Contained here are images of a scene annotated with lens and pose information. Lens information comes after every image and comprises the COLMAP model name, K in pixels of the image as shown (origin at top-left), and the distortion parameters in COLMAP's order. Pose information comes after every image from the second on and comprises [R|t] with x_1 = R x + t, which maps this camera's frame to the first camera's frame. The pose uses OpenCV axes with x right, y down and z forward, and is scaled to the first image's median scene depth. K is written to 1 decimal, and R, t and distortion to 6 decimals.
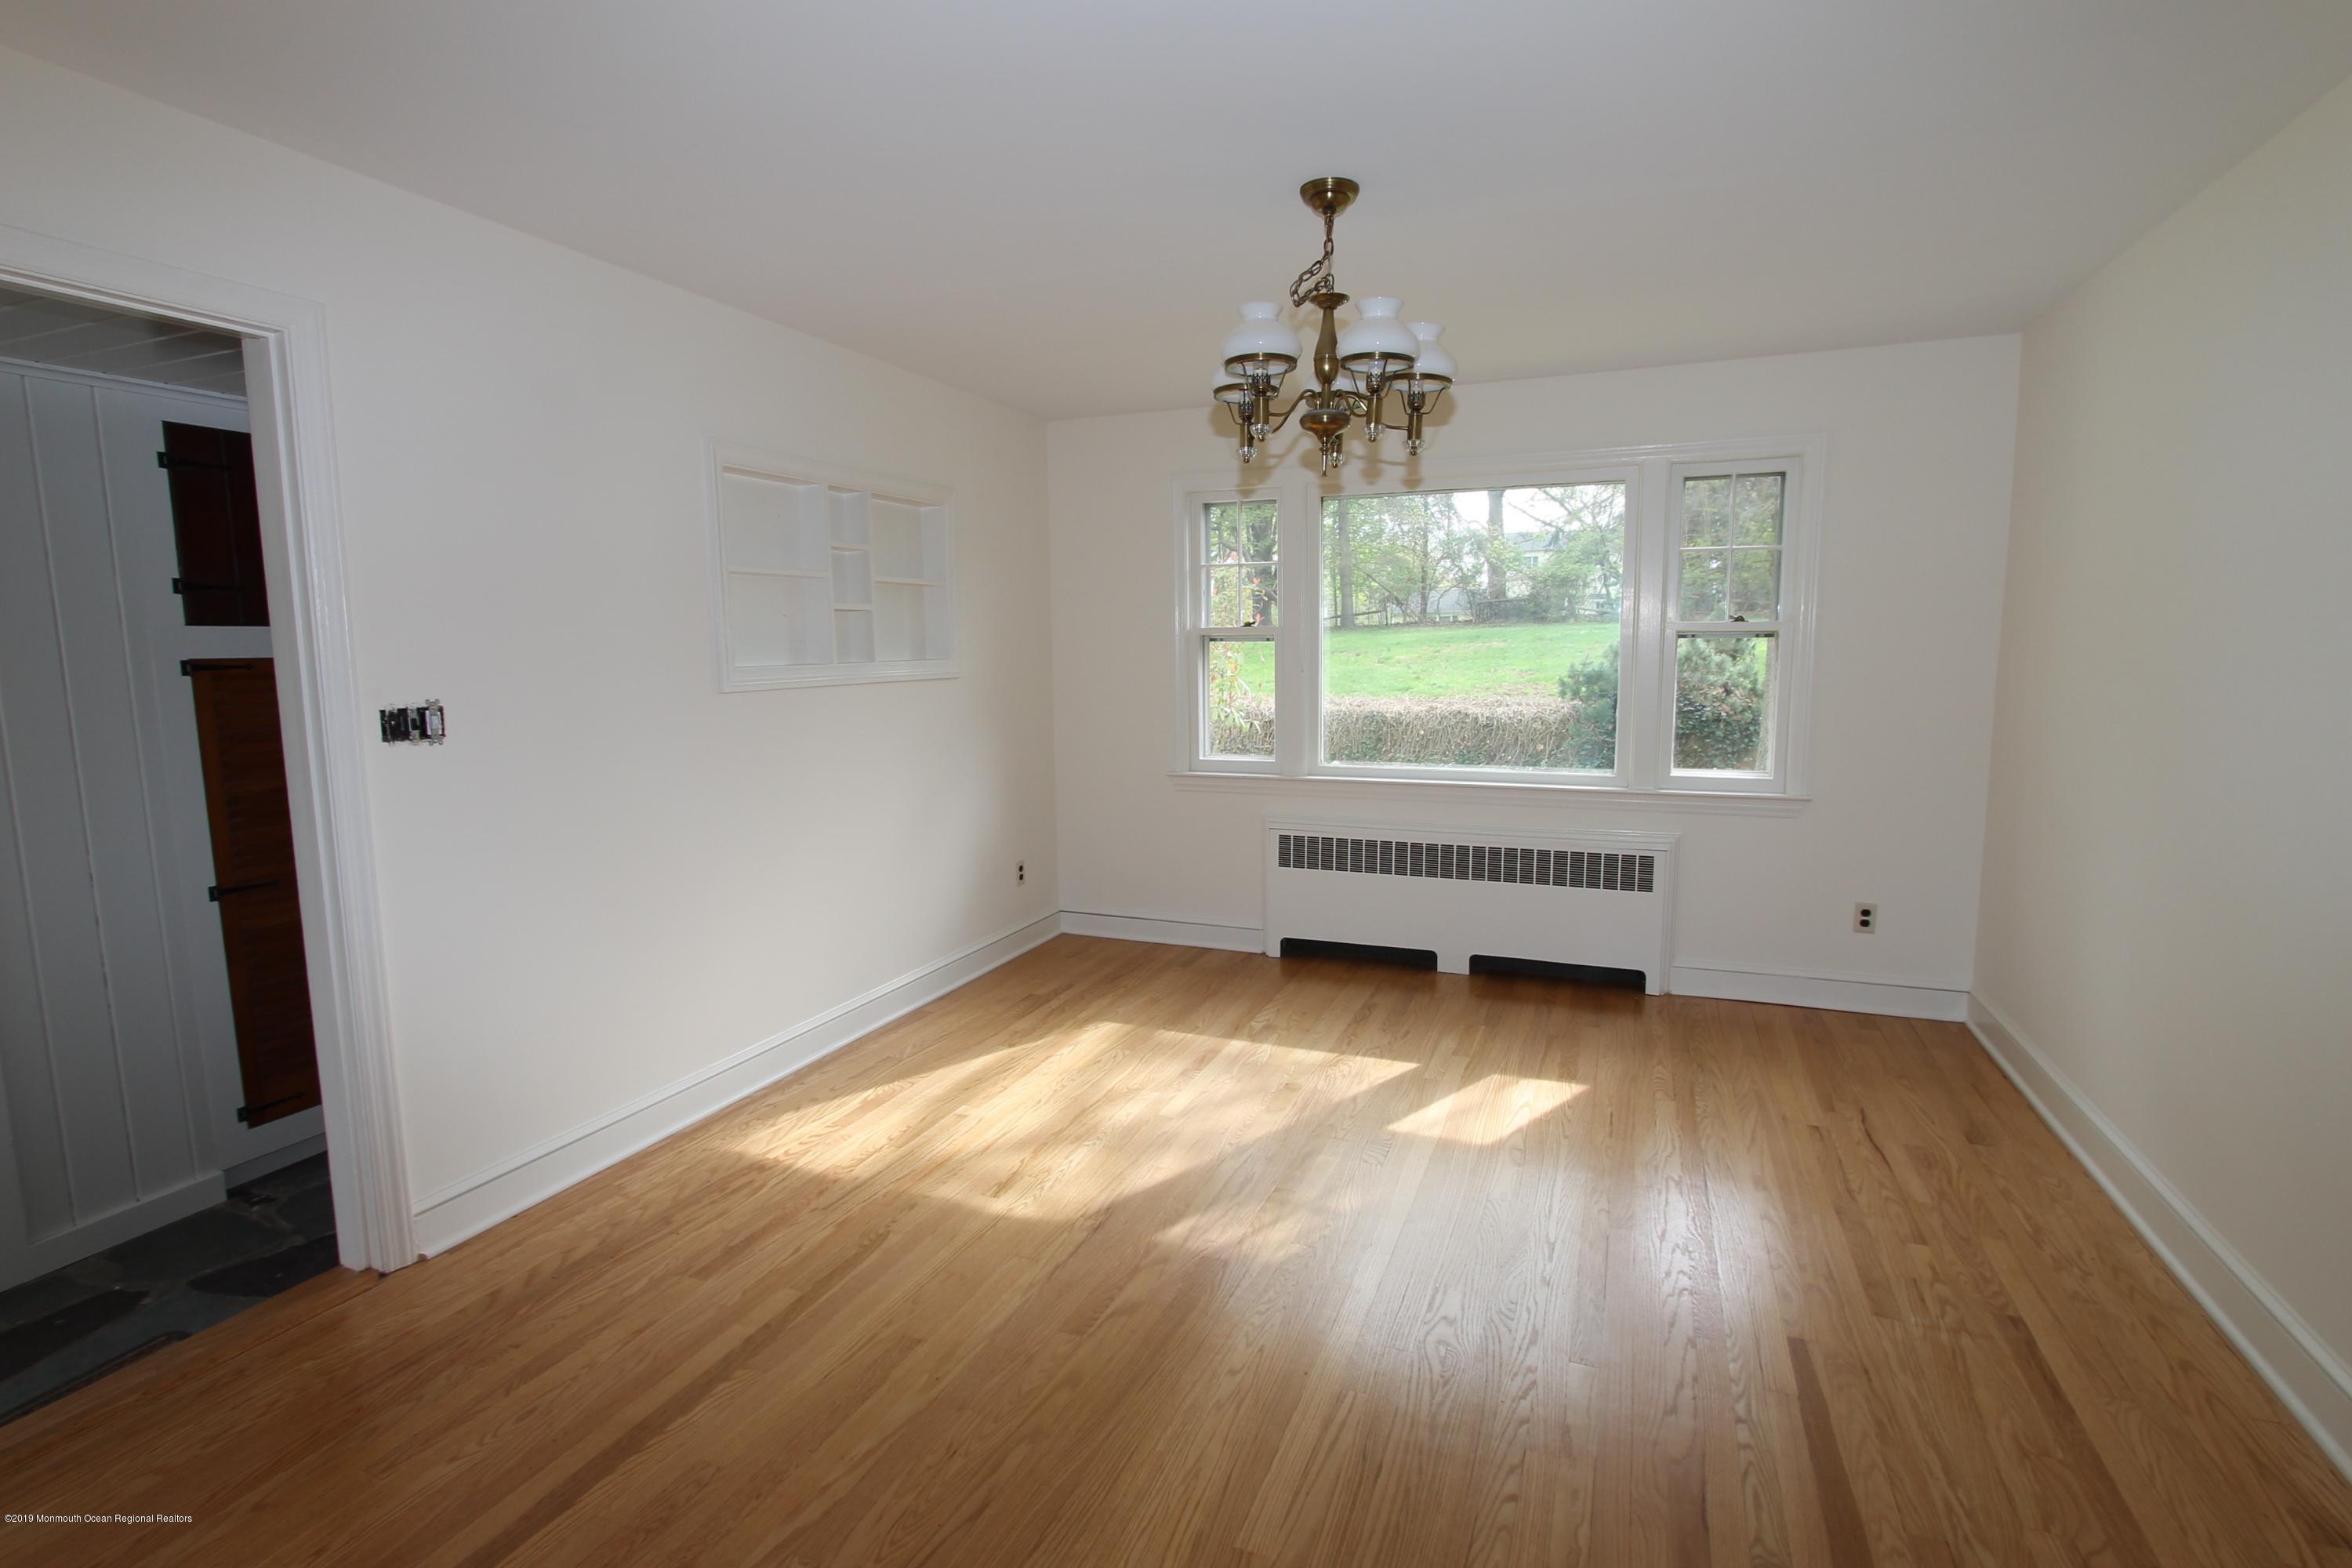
lens RADIAL K [[1099.3, 0, 1189.0], [0, 1099.3, 777.3], [0, 0, 1]] dist [-0.028276, 0.010672]
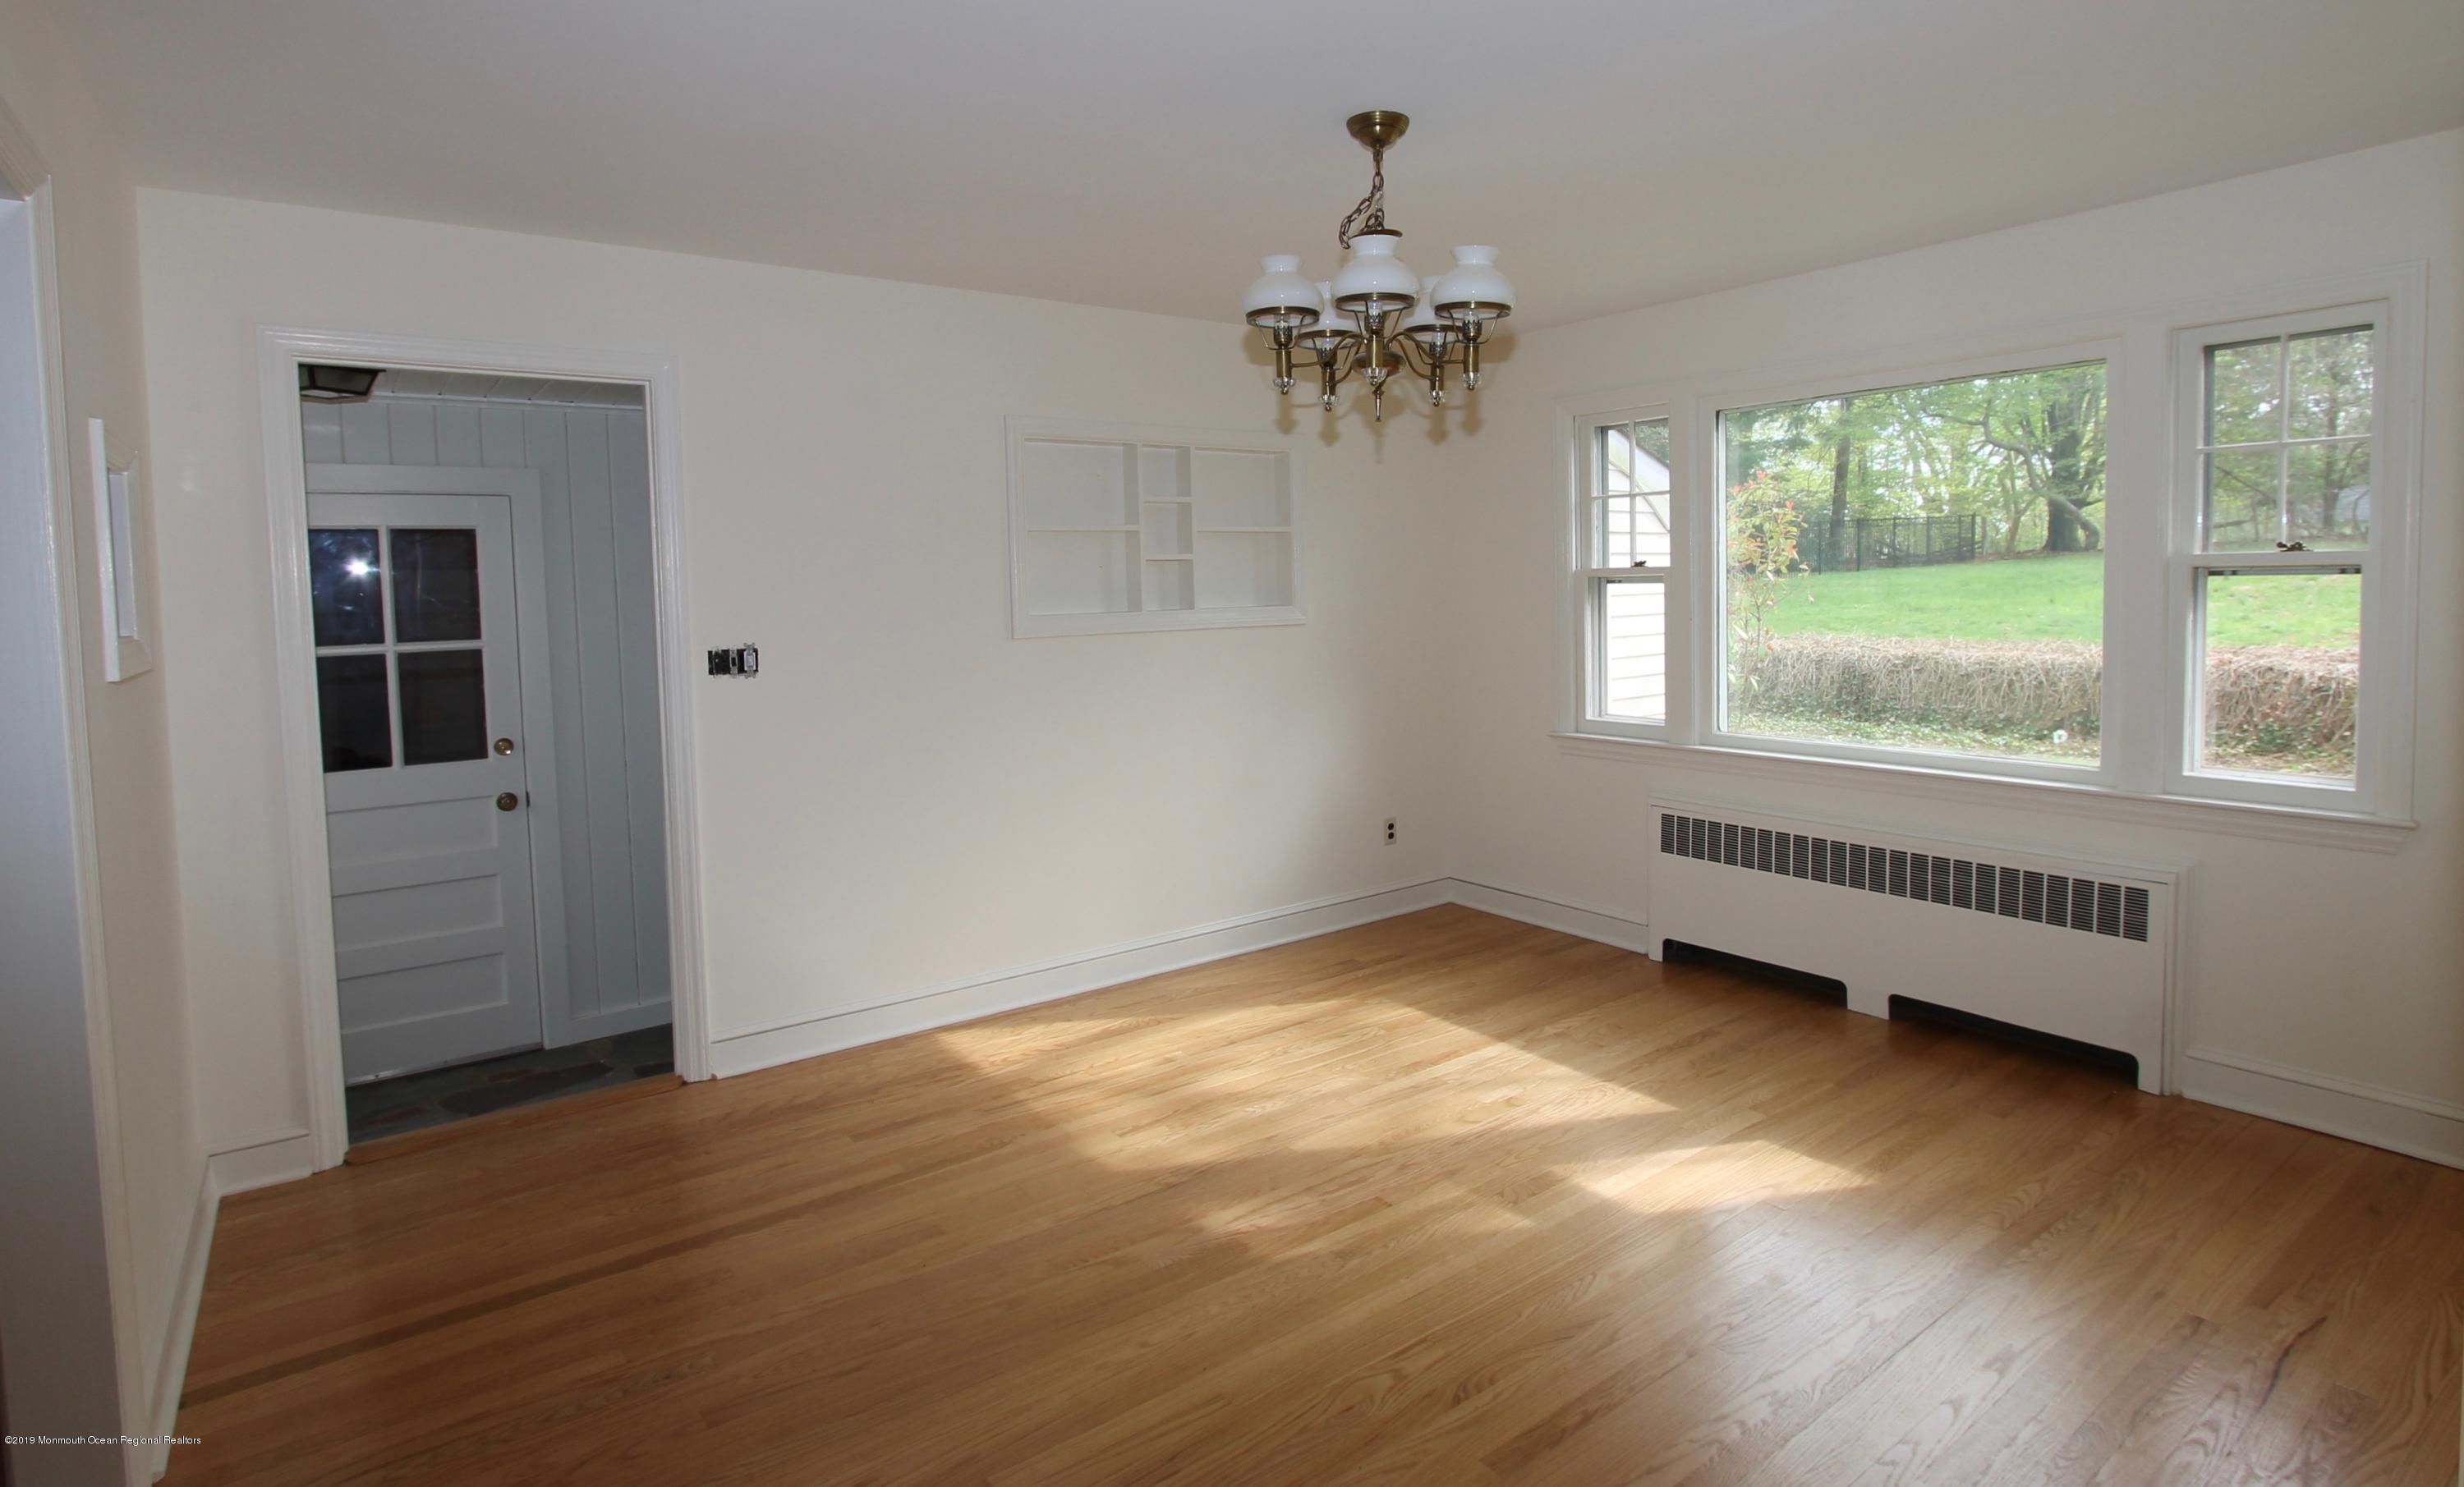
lens RADIAL K [[1246.2, 0, 1268.7], [0, 1246.2, 657.5], [0, 0, 1]] dist [-0.023108, 0.008339]
pose [[0.854630, 0.023093, -0.518723, 0.361119], [-0.050091, 0.998018, -0.038099, -0.017633], [0.516815, 0.058544, 0.854093, 0.035883]]
